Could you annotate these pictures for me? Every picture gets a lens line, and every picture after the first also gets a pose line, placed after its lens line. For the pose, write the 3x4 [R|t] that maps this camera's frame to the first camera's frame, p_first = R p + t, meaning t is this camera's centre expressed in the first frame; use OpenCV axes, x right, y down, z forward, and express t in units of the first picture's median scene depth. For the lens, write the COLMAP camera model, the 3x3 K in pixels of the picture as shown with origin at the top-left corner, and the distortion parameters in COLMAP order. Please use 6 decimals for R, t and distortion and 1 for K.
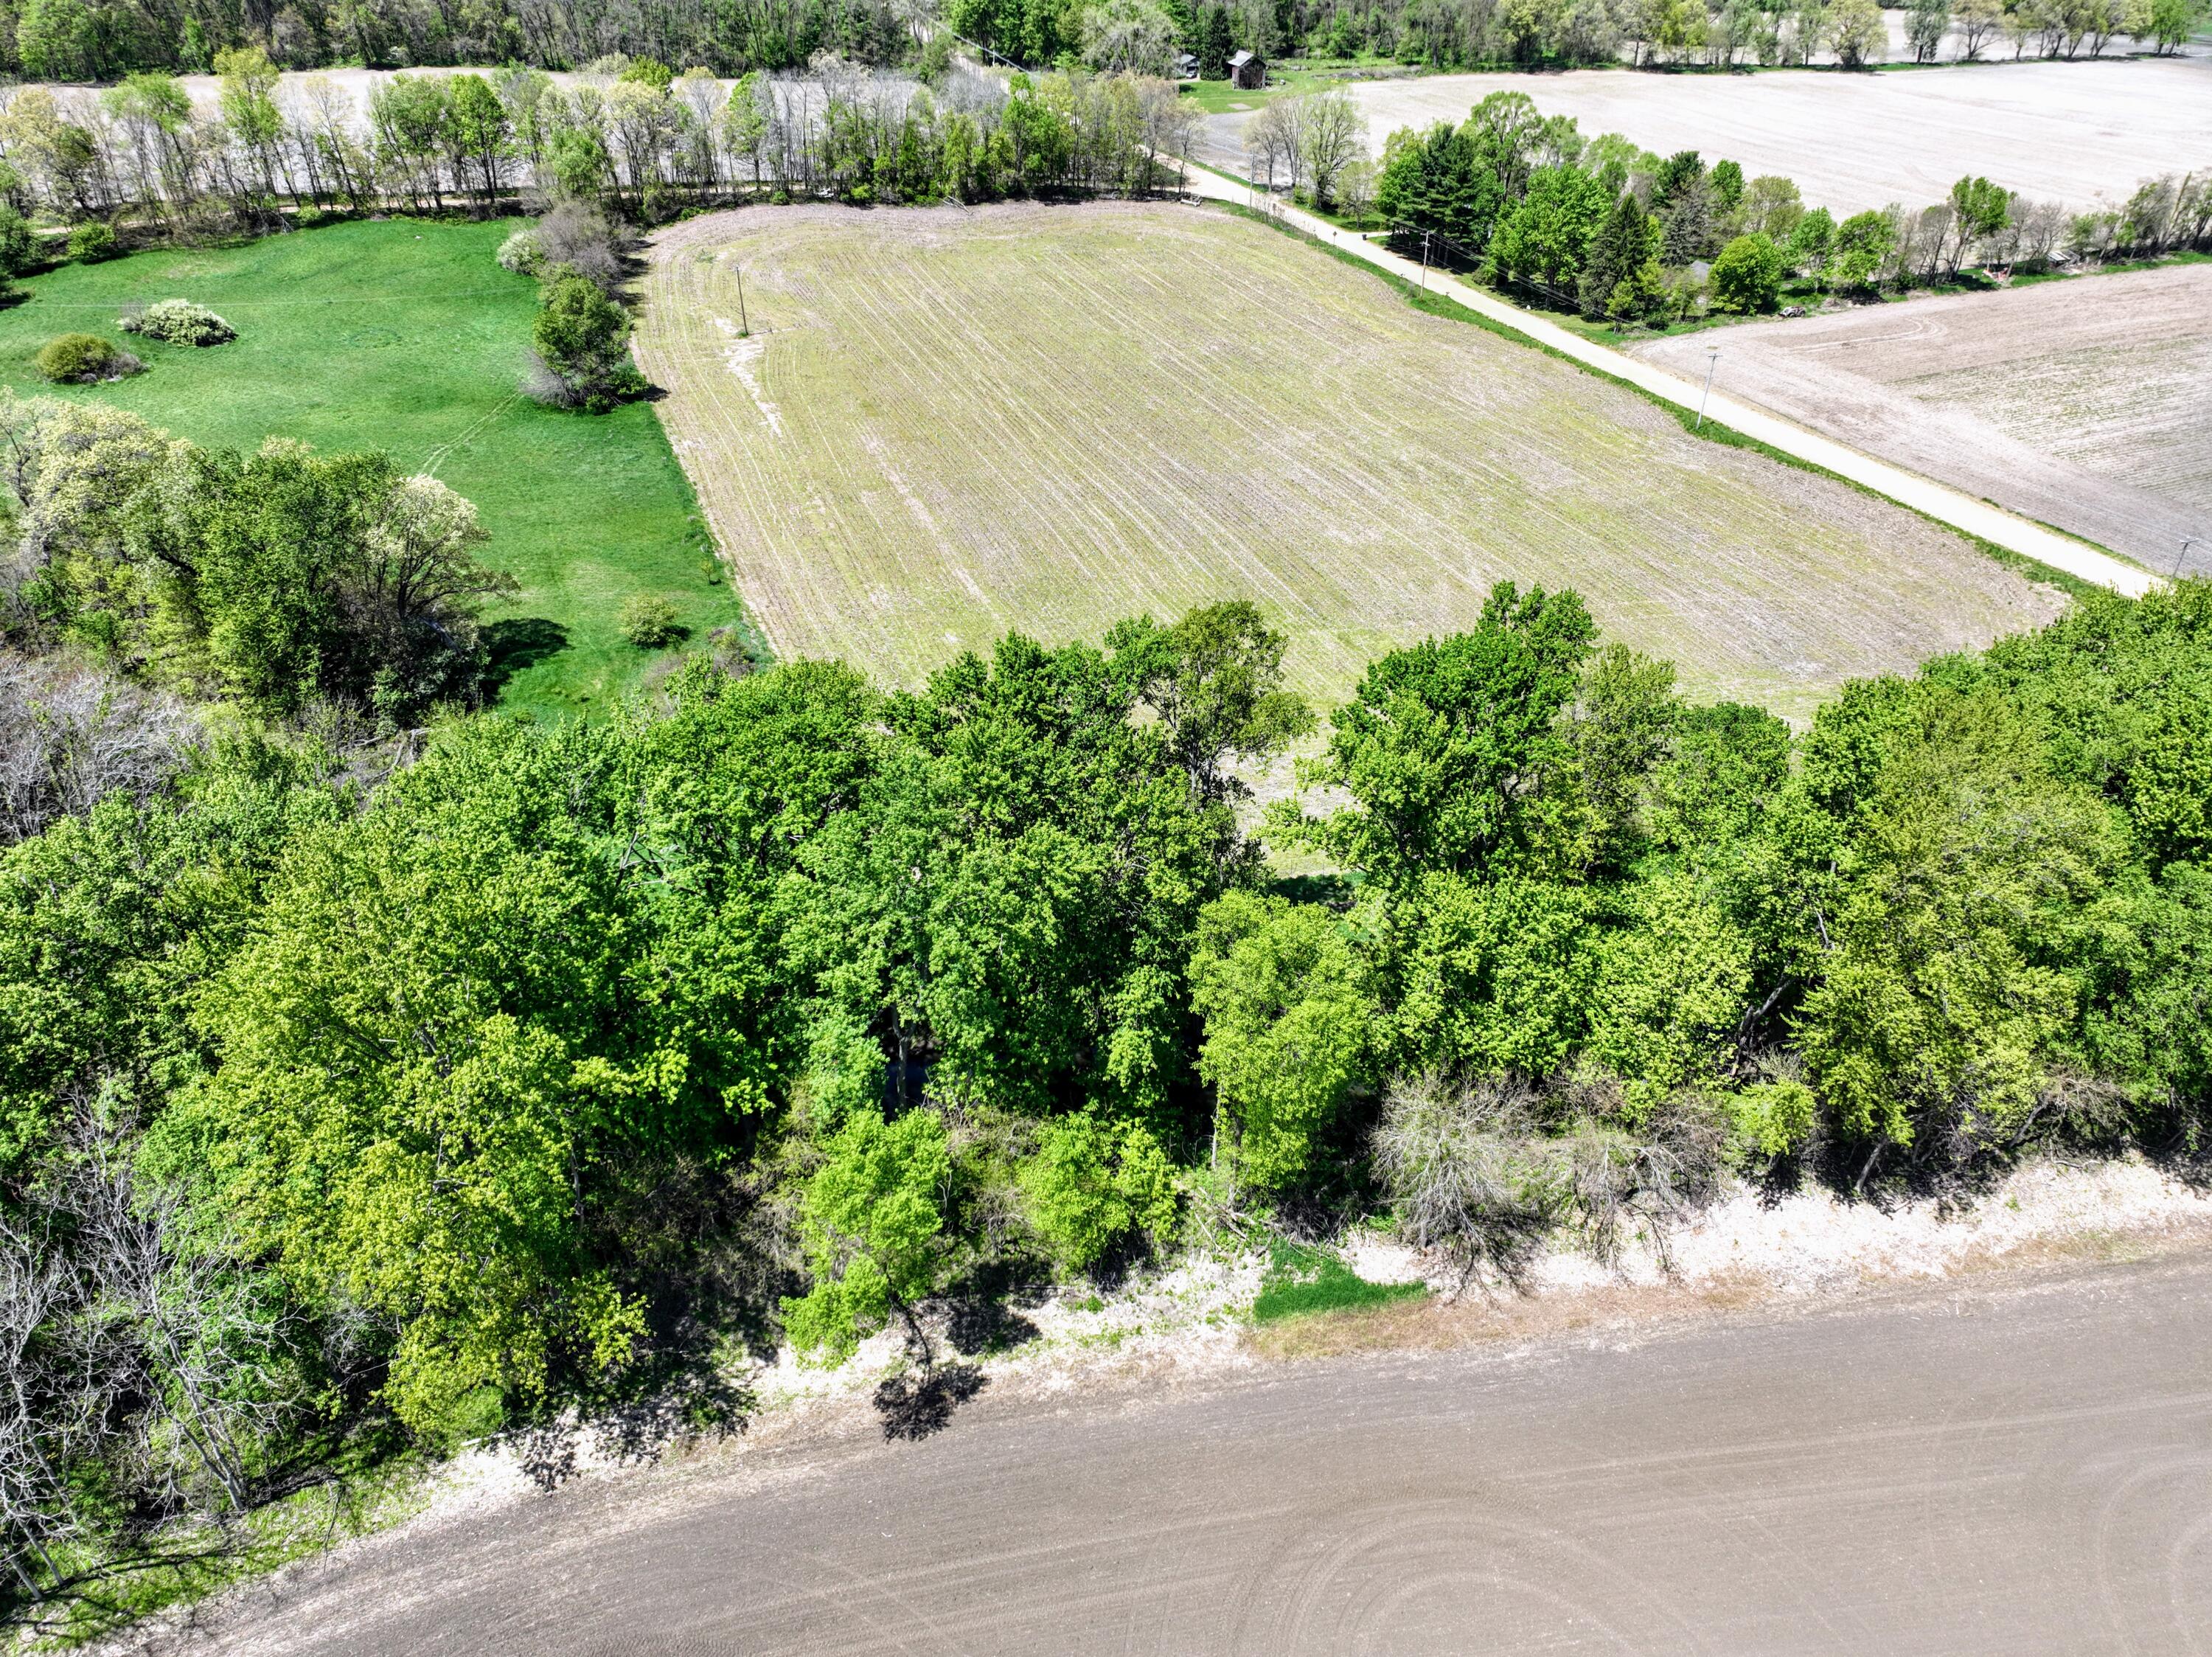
lens RADIAL K [[1548.8, 0, 1112.8], [0, 1548.8, 830.0], [0, 0, 1]] dist [0.003025, 0.007364]
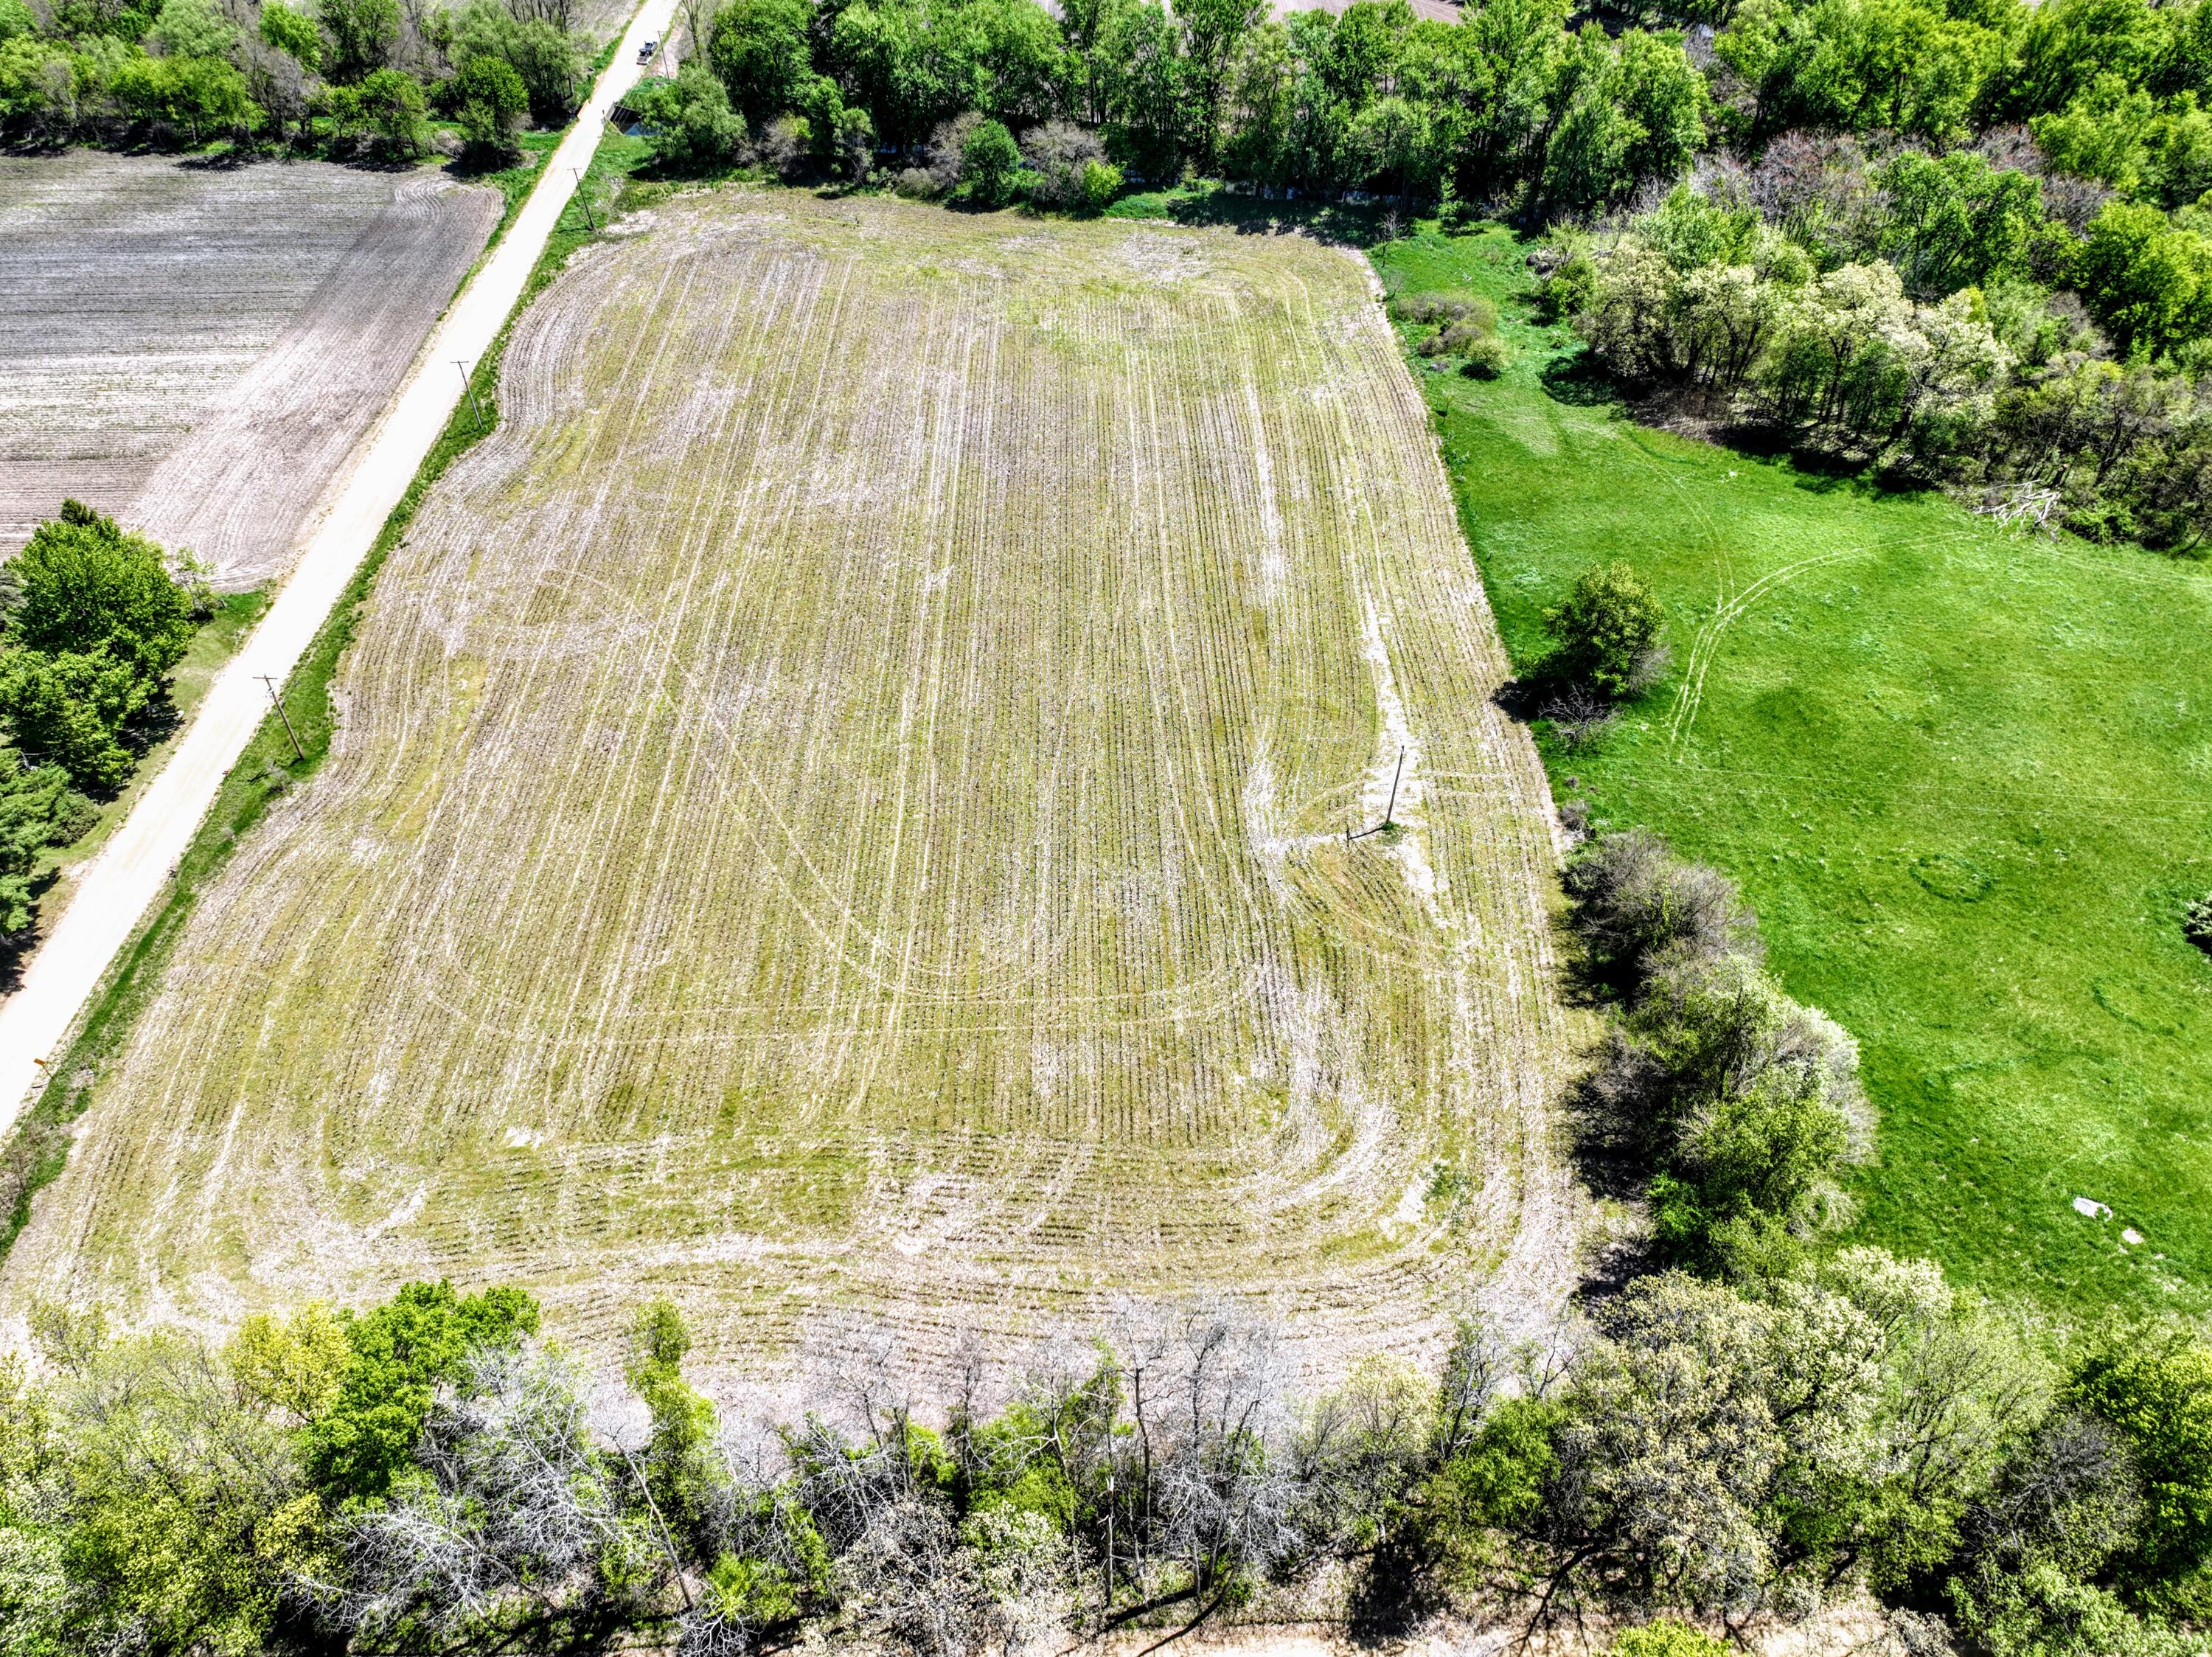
lens RADIAL K [[1548.8, 0, 1112.8], [0, 1548.8, 830.0], [0, 0, 1]] dist [0.003025, 0.007364]
pose [[-0.929238, -0.268566, 0.253751, -0.343803], [0.187144, 0.250051, 0.949974, -1.114346], [-0.318581, 0.930240, -0.182097, 1.341648]]
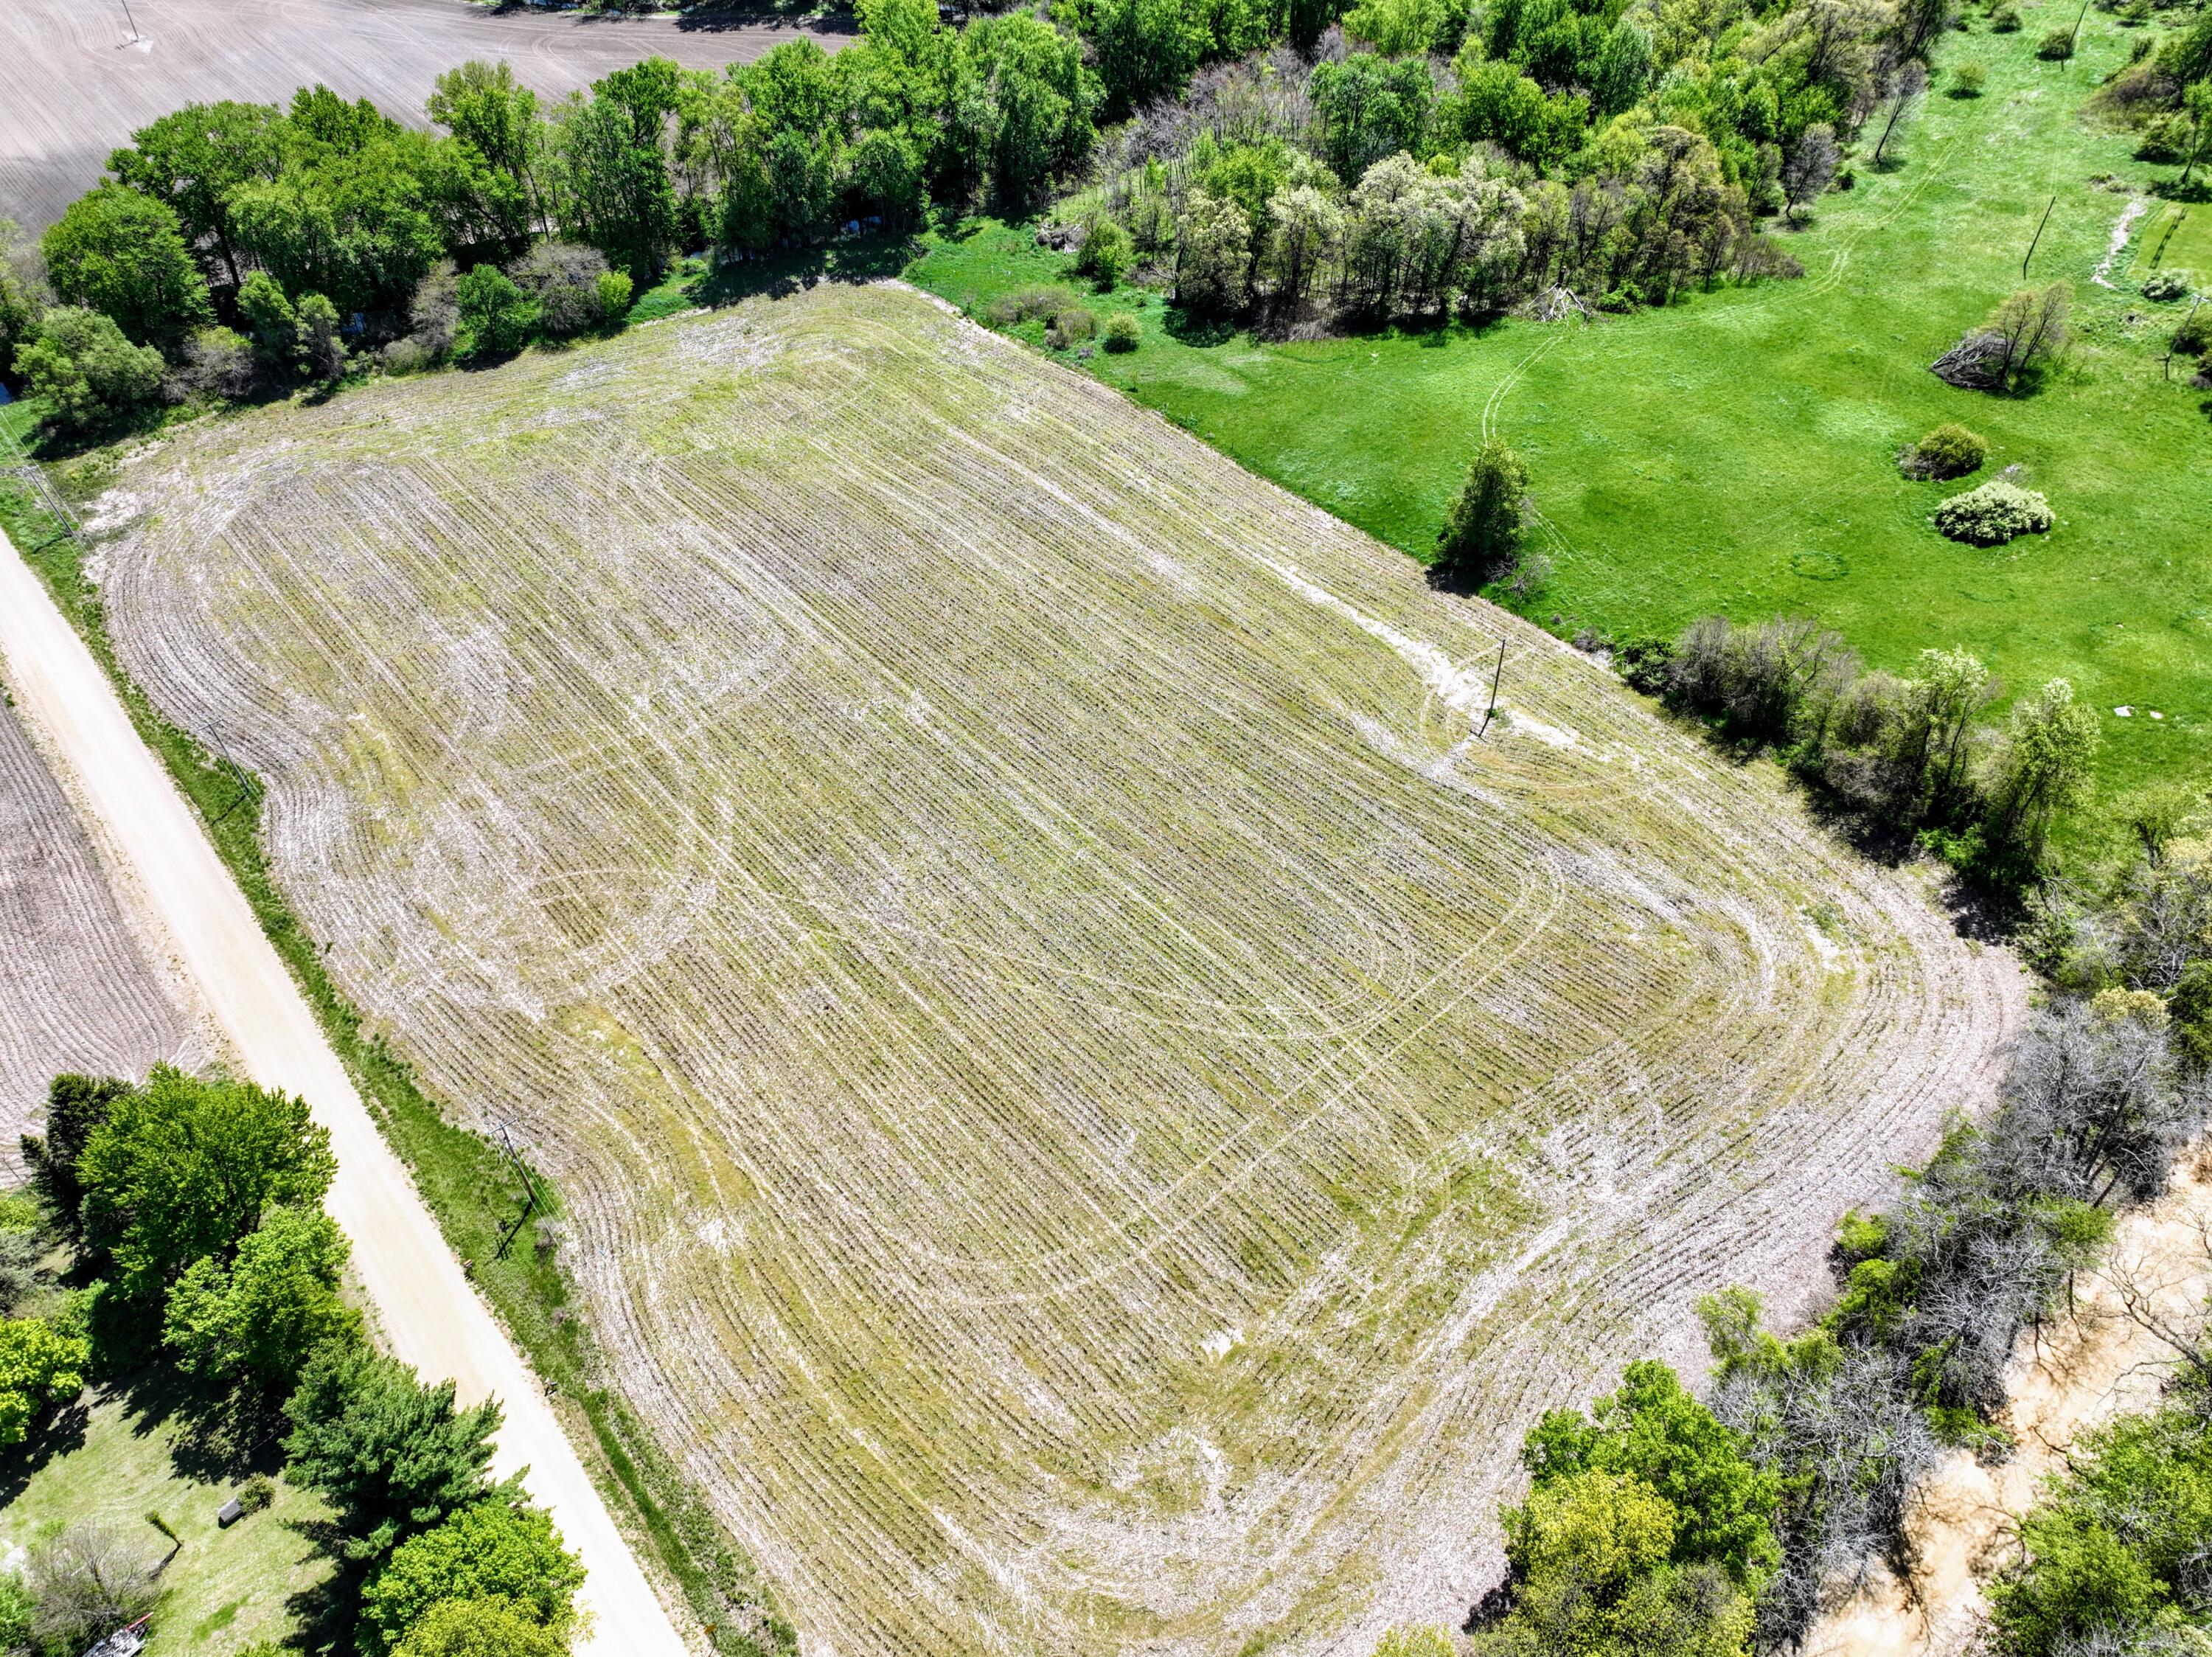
lens RADIAL K [[1548.8, 0, 1112.8], [0, 1548.8, 830.0], [0, 0, 1]] dist [0.003025, 0.007364]
pose [[-0.950635, 0.208257, -0.230049, 0.141604], [-0.179228, 0.236702, 0.954908, -1.151691], [0.253320, 0.949000, -0.187692, 1.331859]]
